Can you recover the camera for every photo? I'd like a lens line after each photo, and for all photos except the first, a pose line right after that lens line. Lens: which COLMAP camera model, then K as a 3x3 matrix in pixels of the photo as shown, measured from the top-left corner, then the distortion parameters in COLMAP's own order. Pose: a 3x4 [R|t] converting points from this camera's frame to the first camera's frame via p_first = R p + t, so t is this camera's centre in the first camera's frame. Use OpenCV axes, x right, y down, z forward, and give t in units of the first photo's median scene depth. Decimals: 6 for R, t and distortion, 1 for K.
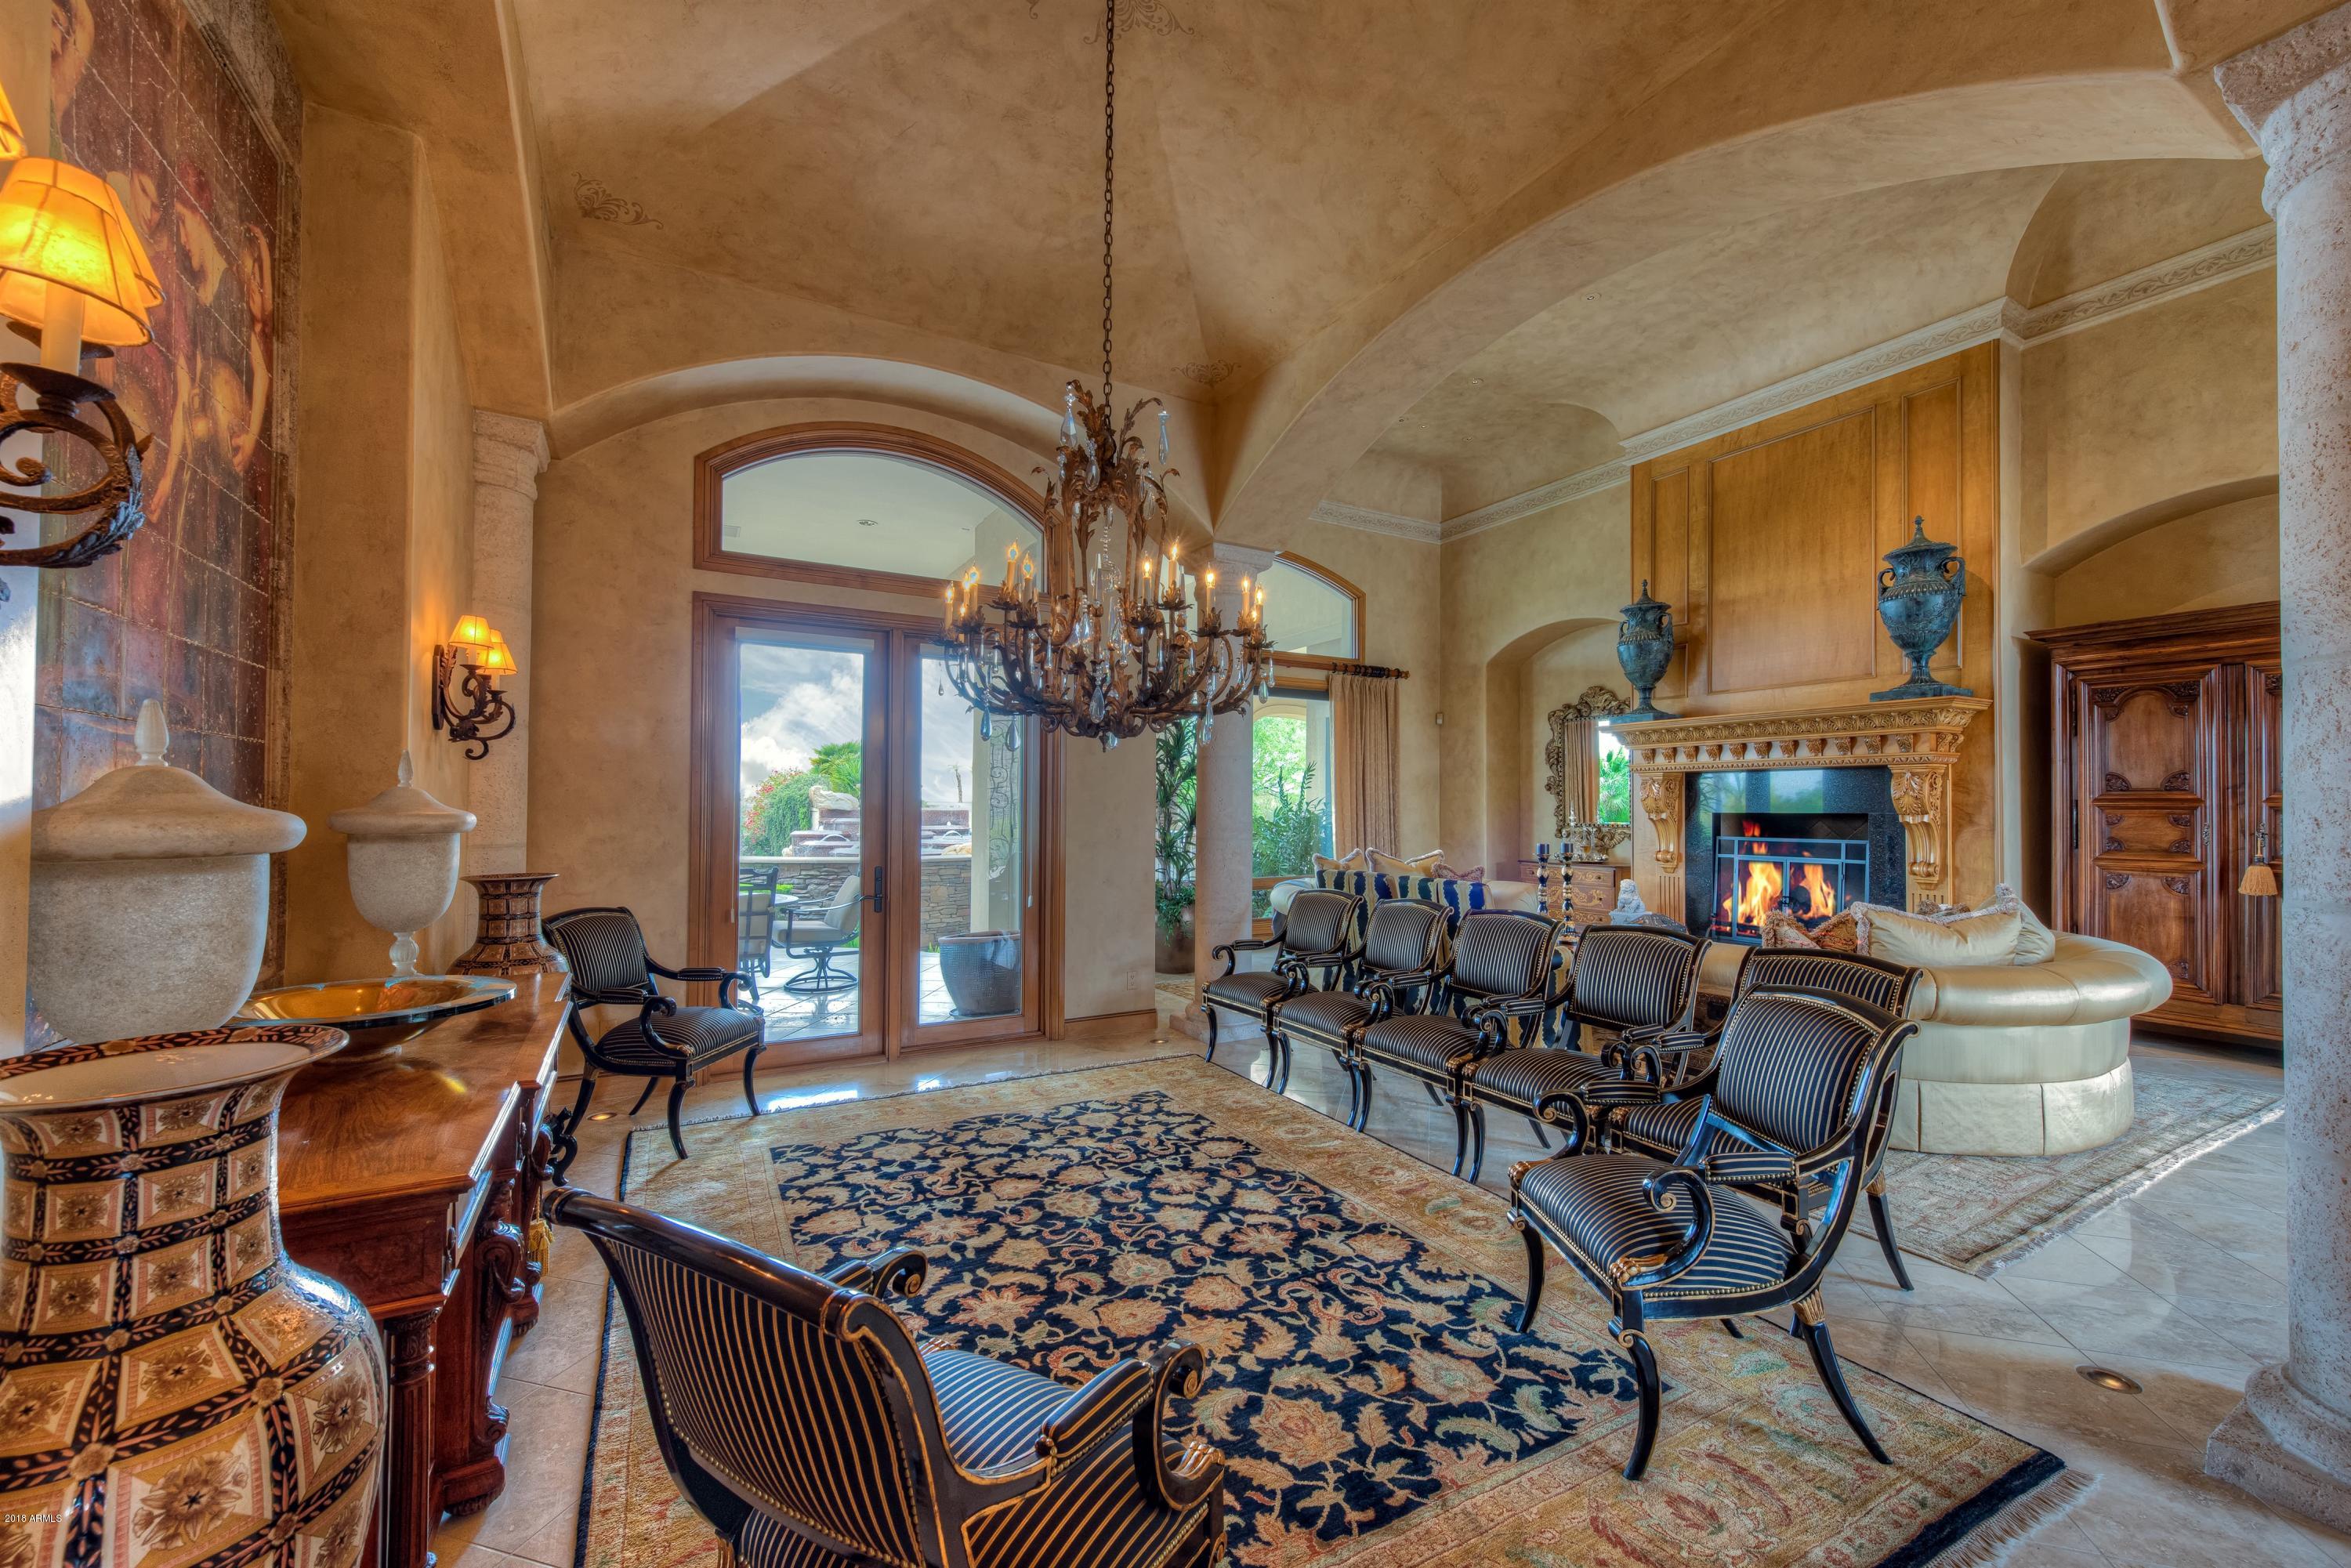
lens RADIAL K [[914.0, 0, 1175.5], [0, 914.0, 784.0], [0, 0, 1]] dist [0.000954, -0.000272]
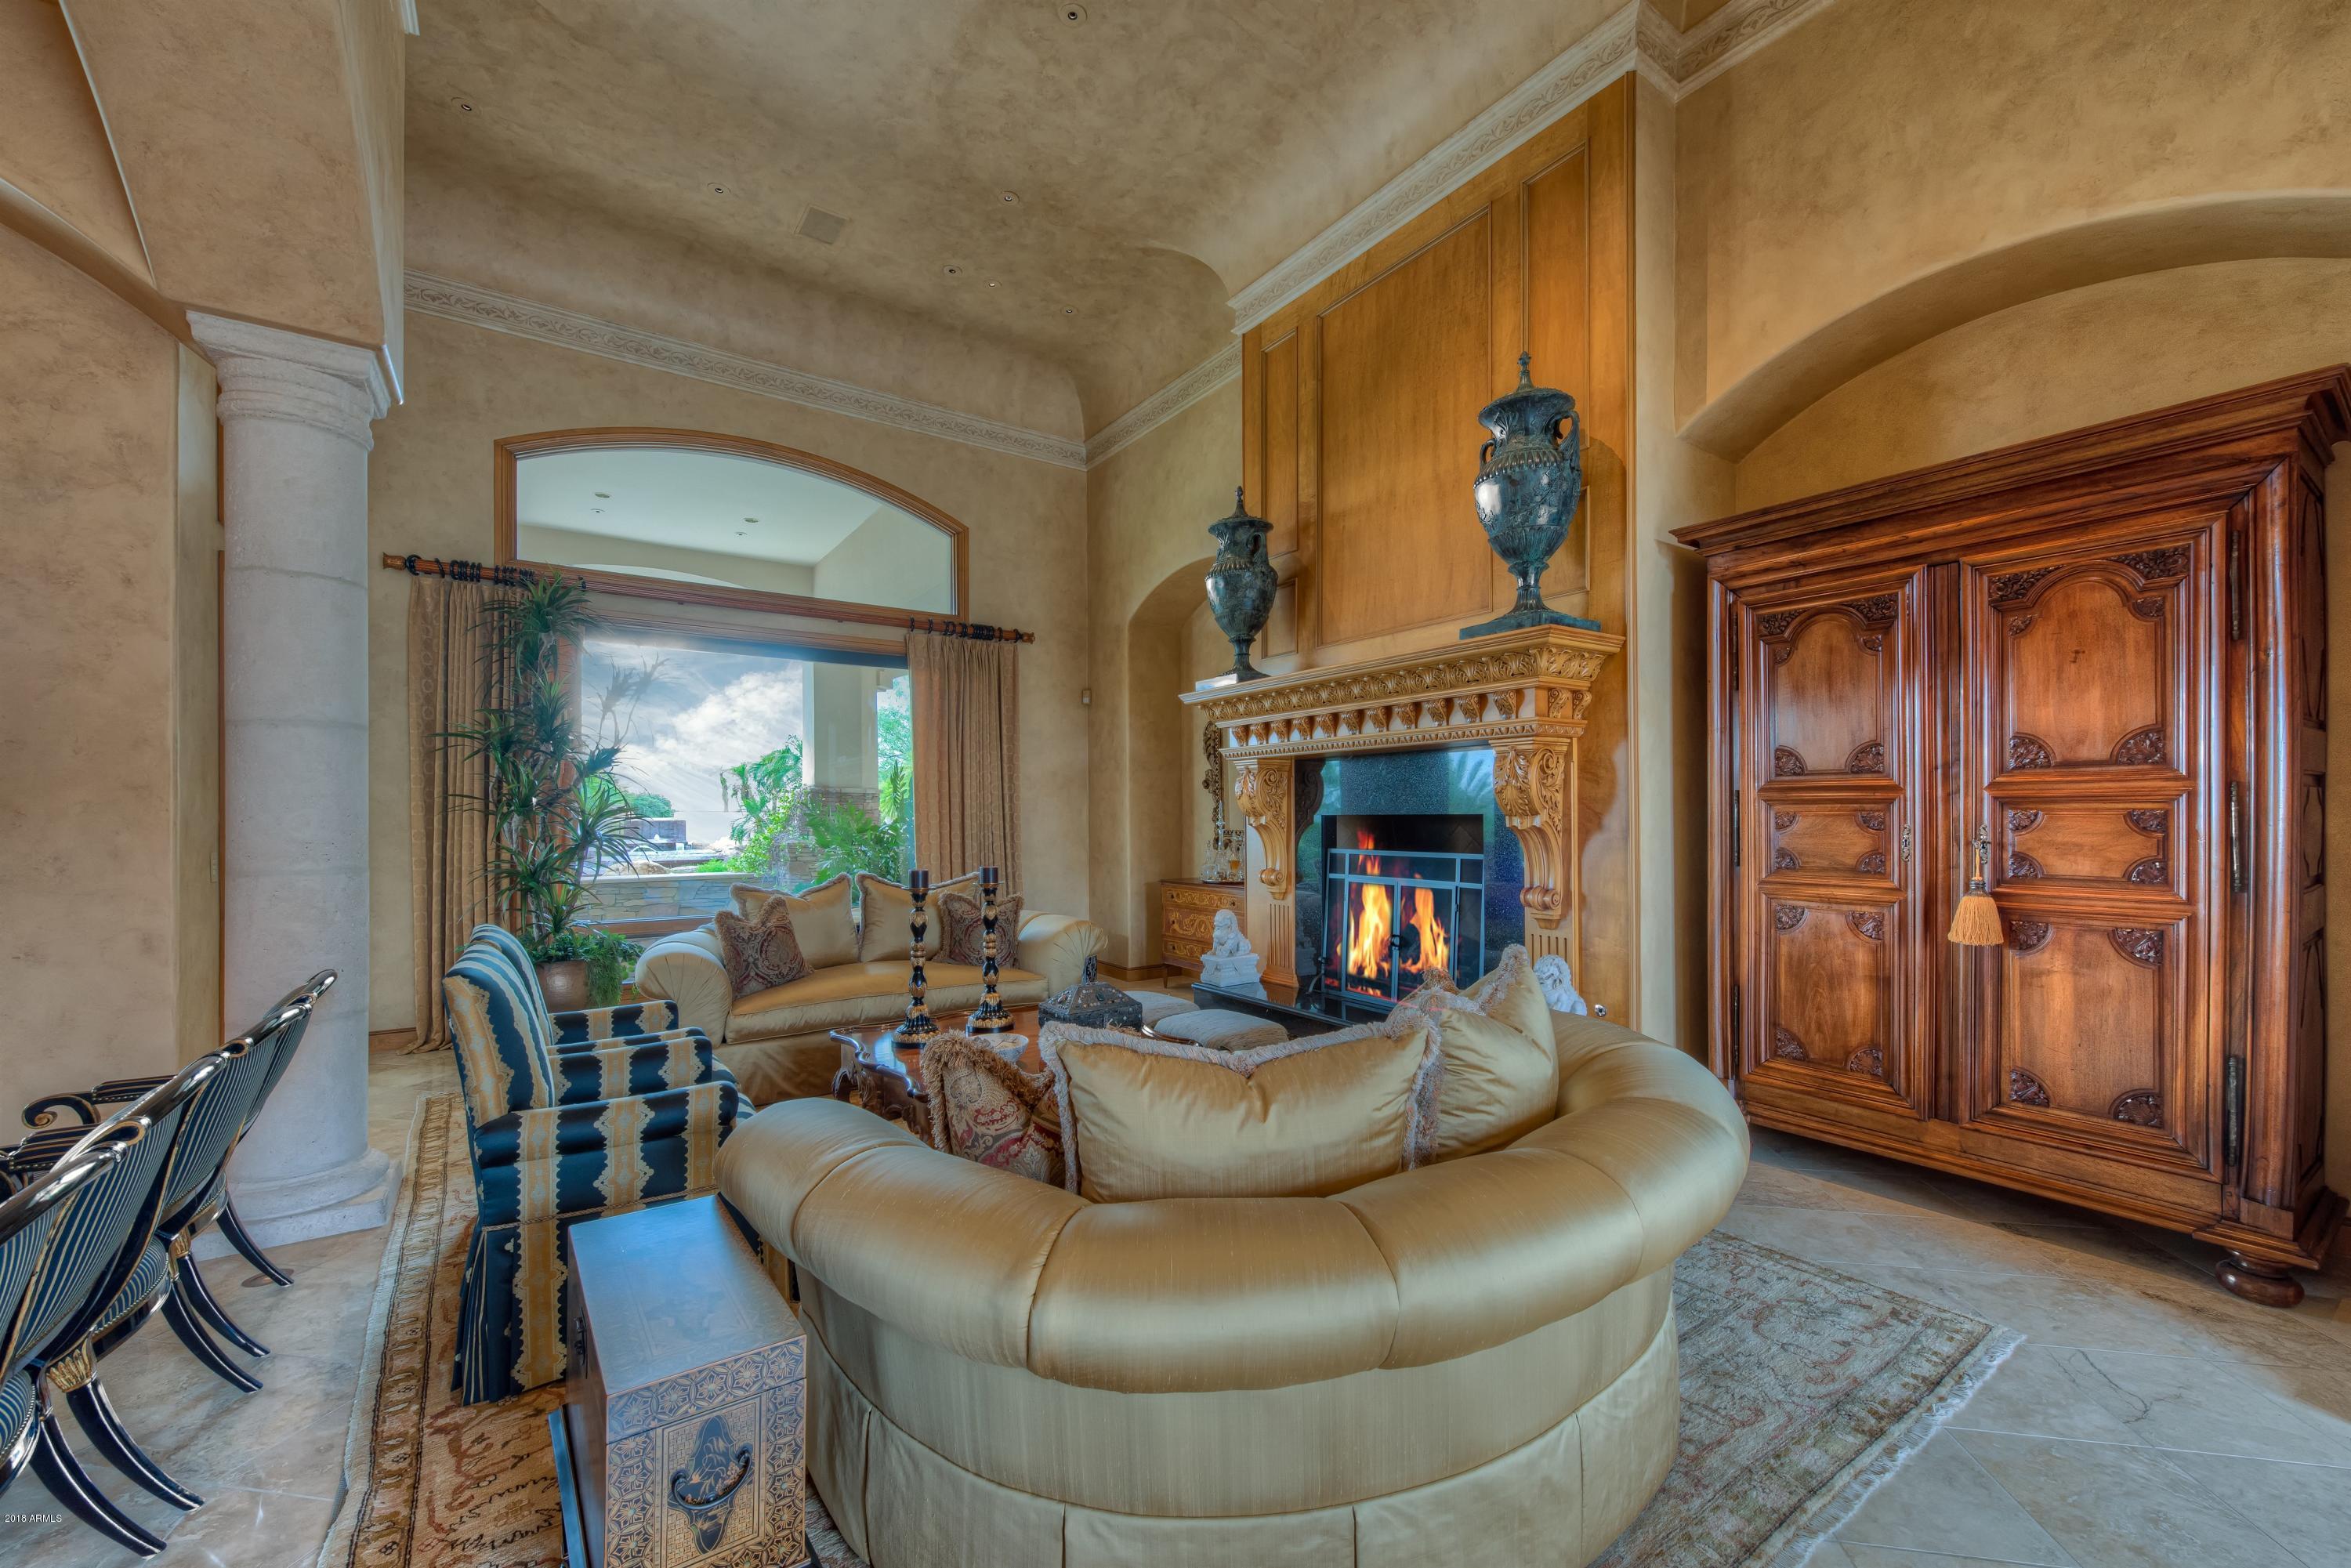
lens RADIAL K [[923.6, 0, 1178.2], [0, 923.6, 799.9], [0, 0, 1]] dist [0.003458, -0.000270]
pose [[0.994952, -0.007718, 0.100056, 0.479948], [0.006699, 0.999922, 0.010514, 0.013350], [-0.100129, -0.009791, 0.994926, 0.357147]]
